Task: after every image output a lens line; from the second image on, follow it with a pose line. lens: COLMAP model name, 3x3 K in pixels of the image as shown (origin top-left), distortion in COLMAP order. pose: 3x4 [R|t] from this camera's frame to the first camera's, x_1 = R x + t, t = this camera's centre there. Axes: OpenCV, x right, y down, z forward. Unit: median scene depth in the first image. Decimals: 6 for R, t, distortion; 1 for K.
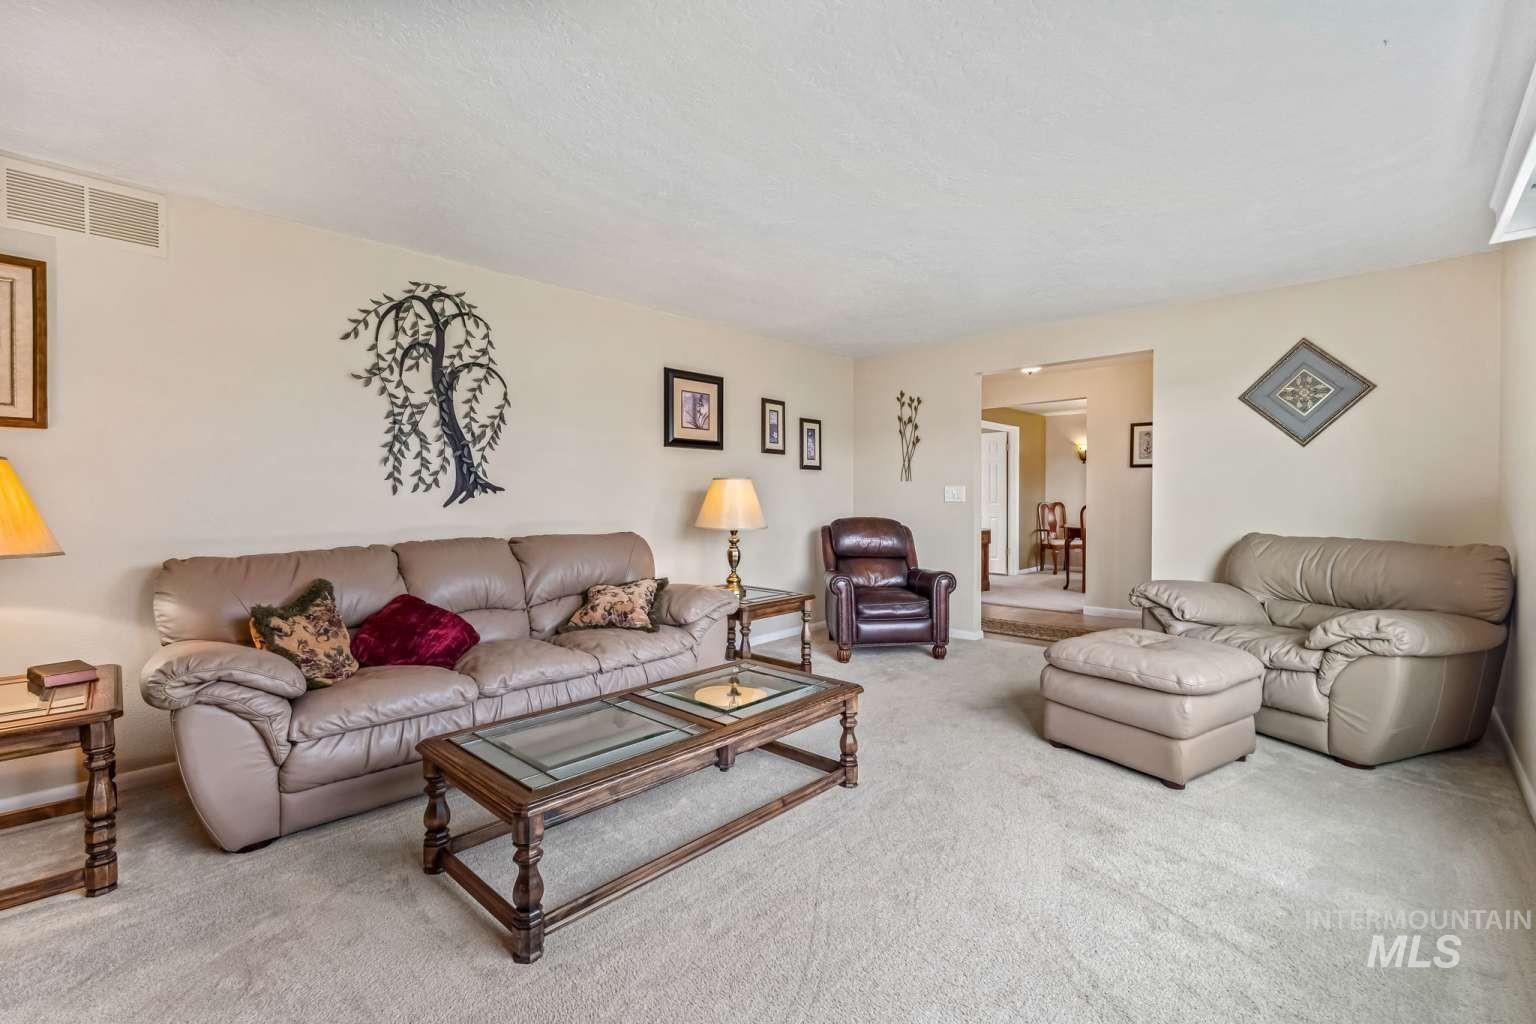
lens RADIAL K [[680.7, 0, 773.7], [0, 680.7, 505.1], [0, 0, 1]] dist [0.007185, 0.001023]
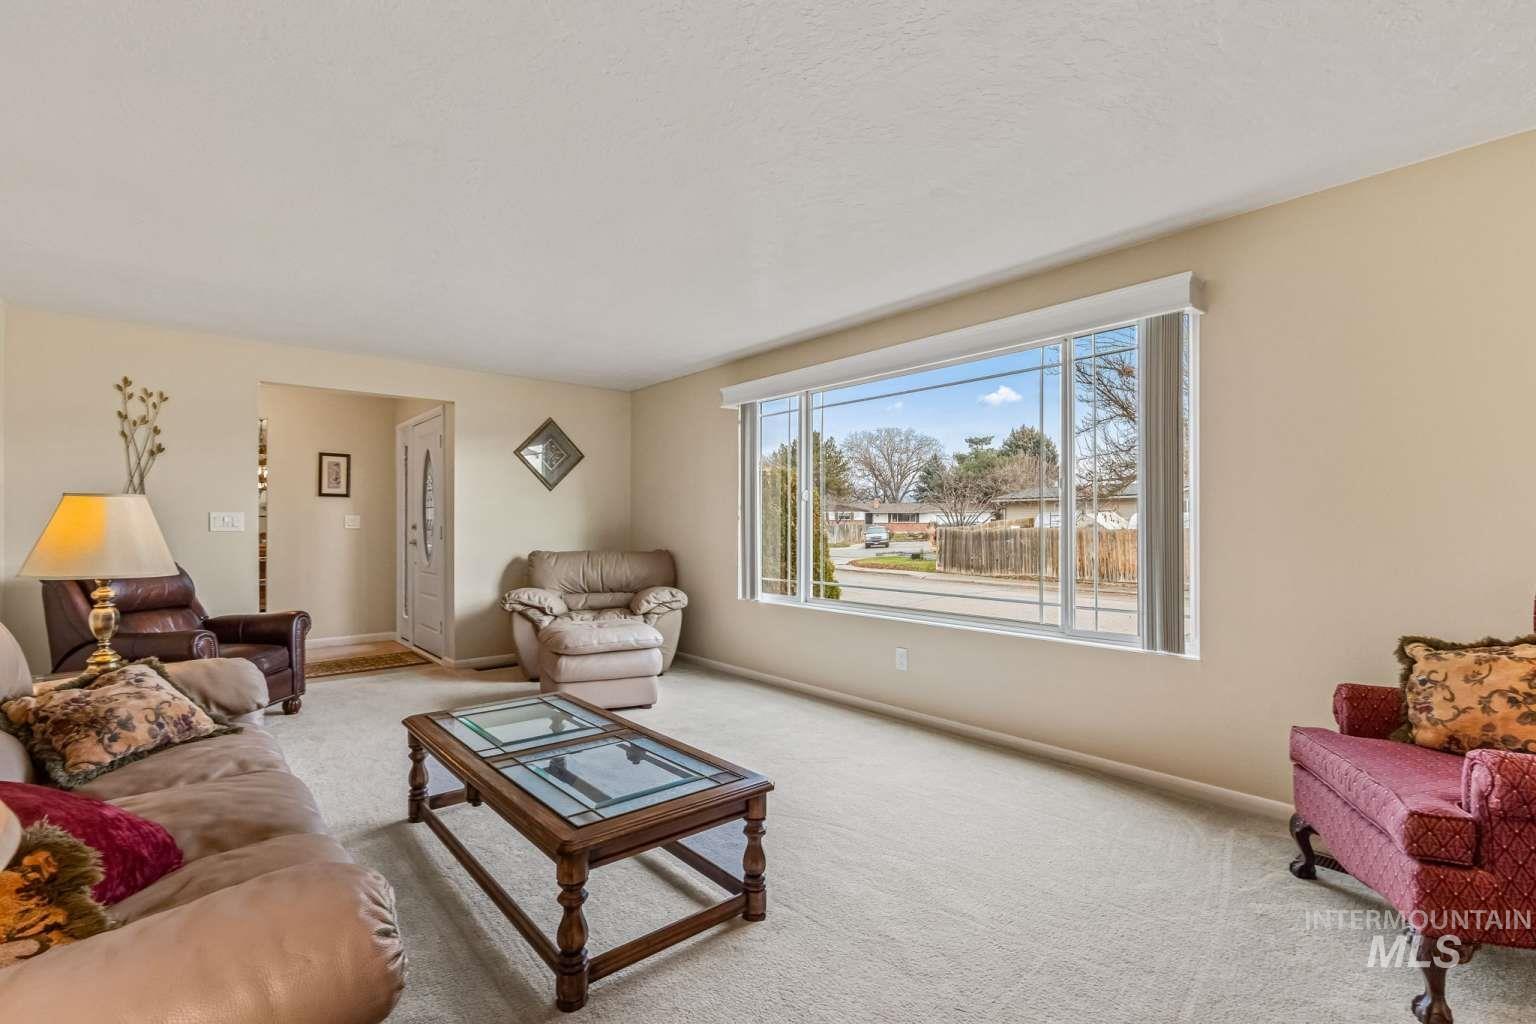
lens RADIAL K [[680.7, 0, 772.8], [0, 680.7, 518.6], [0, 0, 1]] dist [0.007185, 0.001023]
pose [[0.131166, 0.009186, 0.991318, -0.442481], [0.014153, 0.999838, -0.011137, -0.001582], [-0.991259, 0.015491, 0.131014, 0.238488]]
